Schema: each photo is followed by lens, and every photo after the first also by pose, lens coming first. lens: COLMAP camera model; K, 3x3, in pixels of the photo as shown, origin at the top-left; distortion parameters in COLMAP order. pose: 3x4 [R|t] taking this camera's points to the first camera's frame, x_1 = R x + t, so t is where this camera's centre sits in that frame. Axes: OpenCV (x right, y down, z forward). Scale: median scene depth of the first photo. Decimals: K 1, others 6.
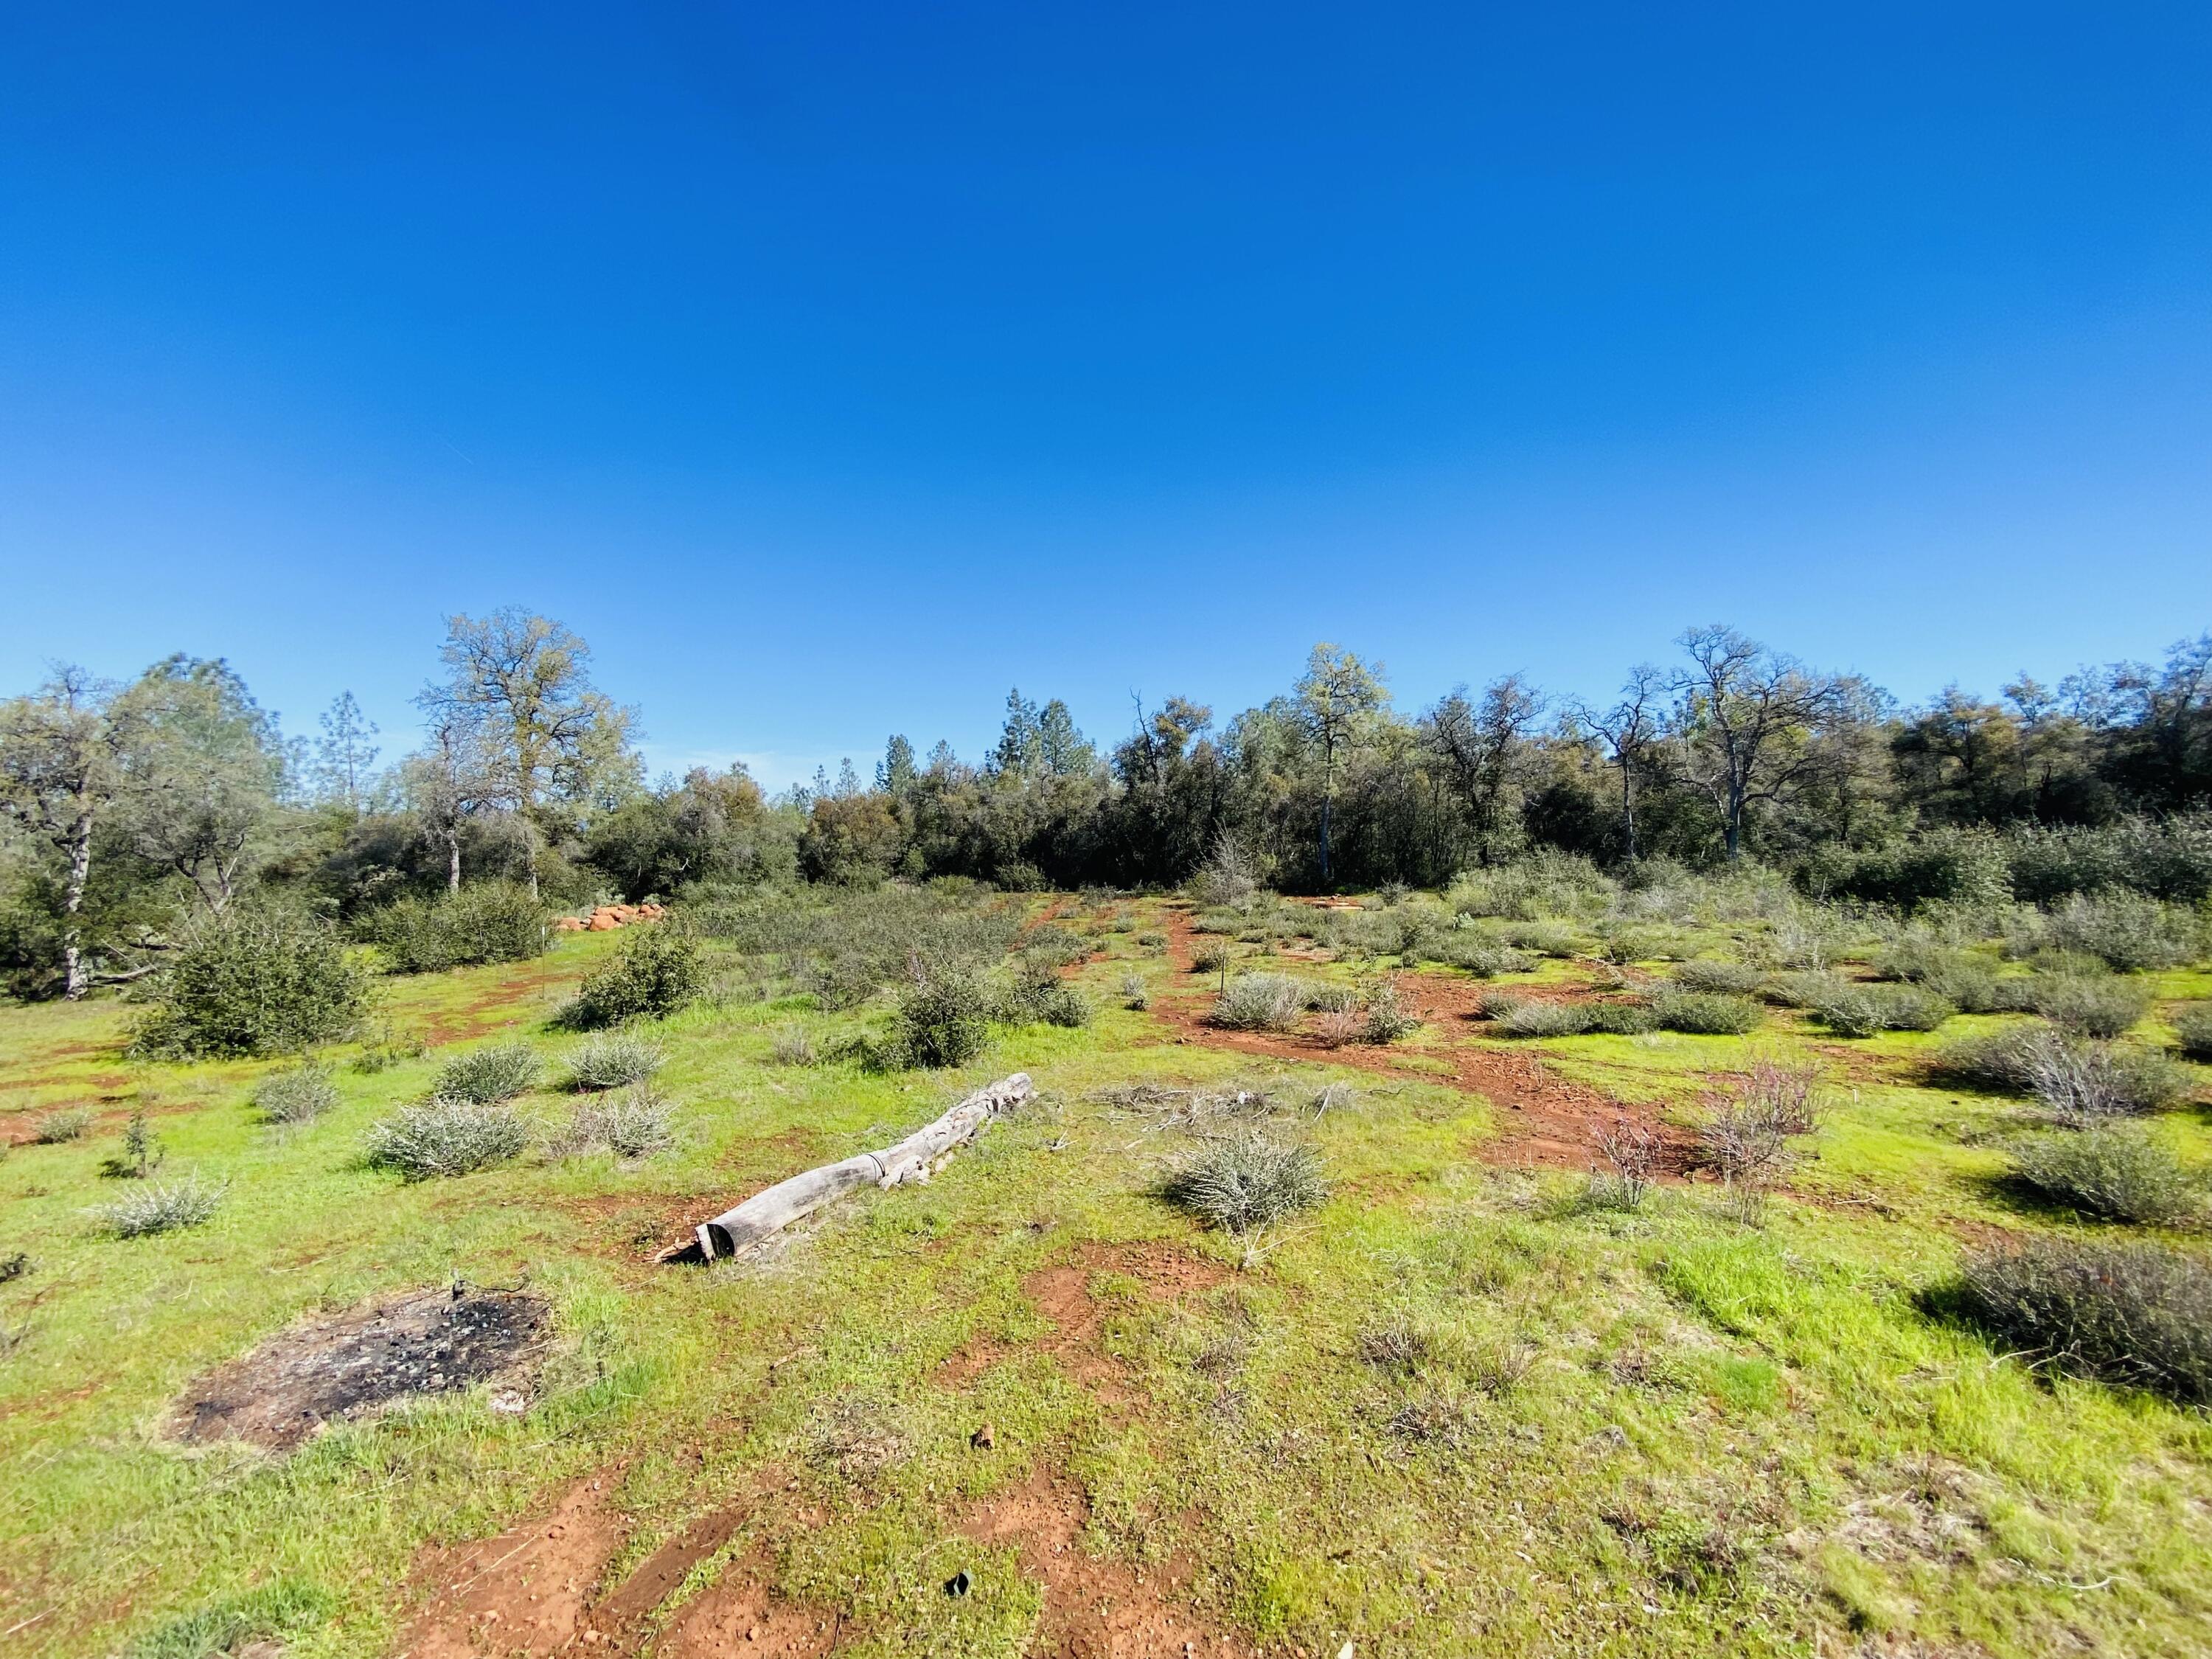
lens RADIAL K [[884.6, 0, 1111.4], [0, 884.6, 811.1], [0, 0, 1]] dist [-0.019960, -0.002114]
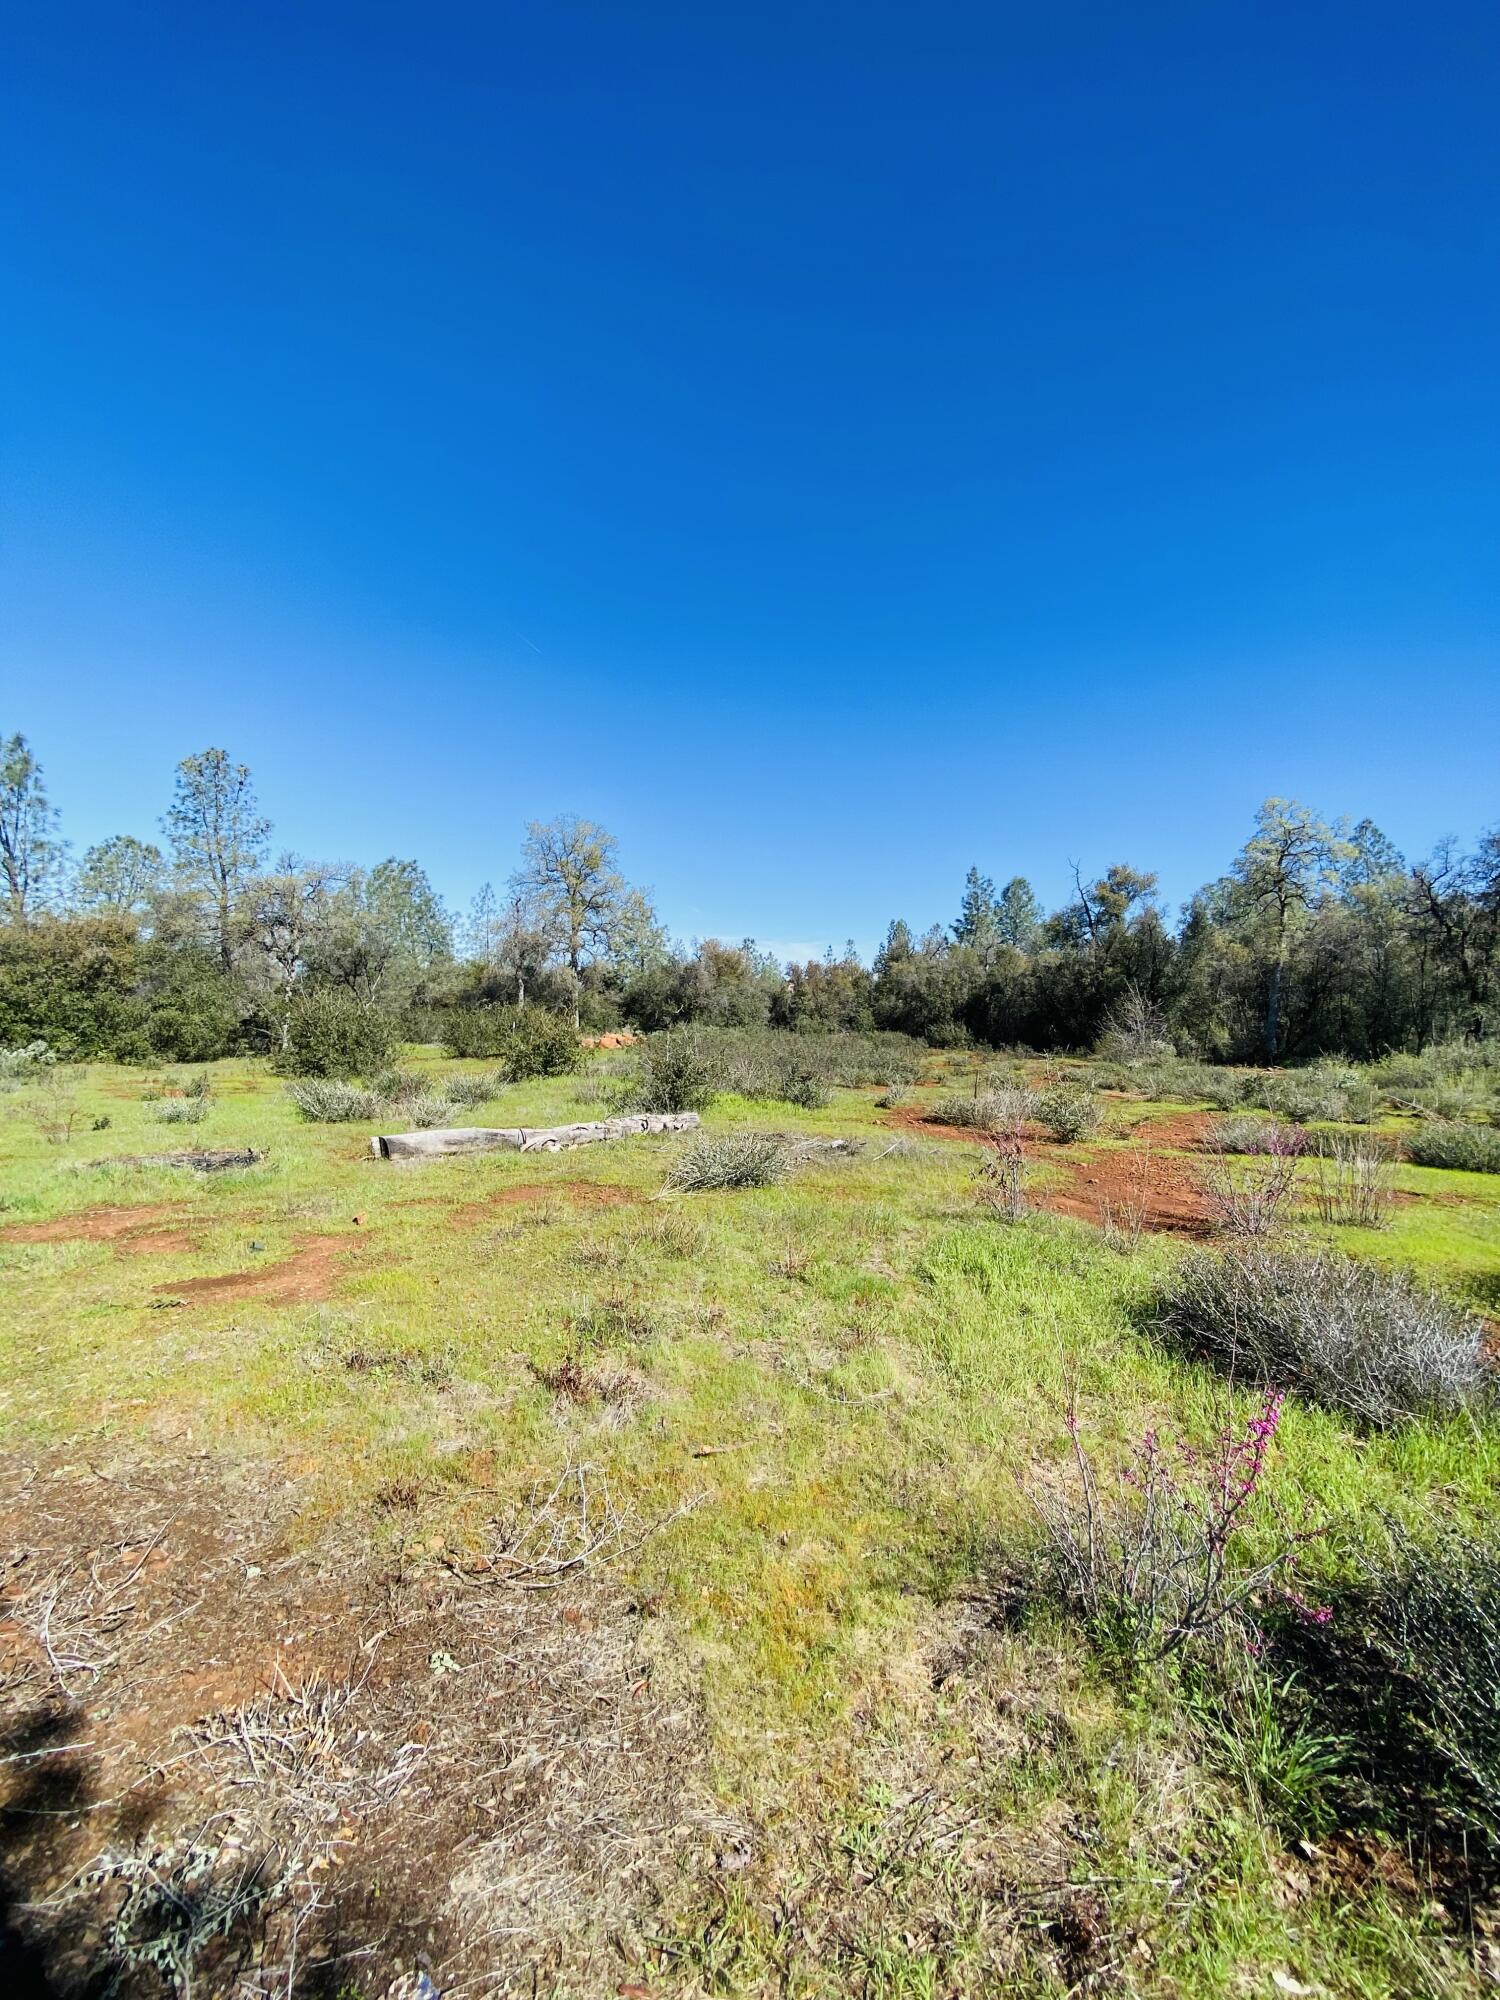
lens RADIAL K [[799.8, 0, 744.4], [0, 799.8, 1018.2], [0, 0, 1]] dist [-0.019960, -0.002114]
pose [[0.887512, 0.044515, -0.458630, 0.126173], [-0.034464, 0.998948, 0.030267, 0.033437], [0.459494, -0.011056, 0.888112, 0.007877]]
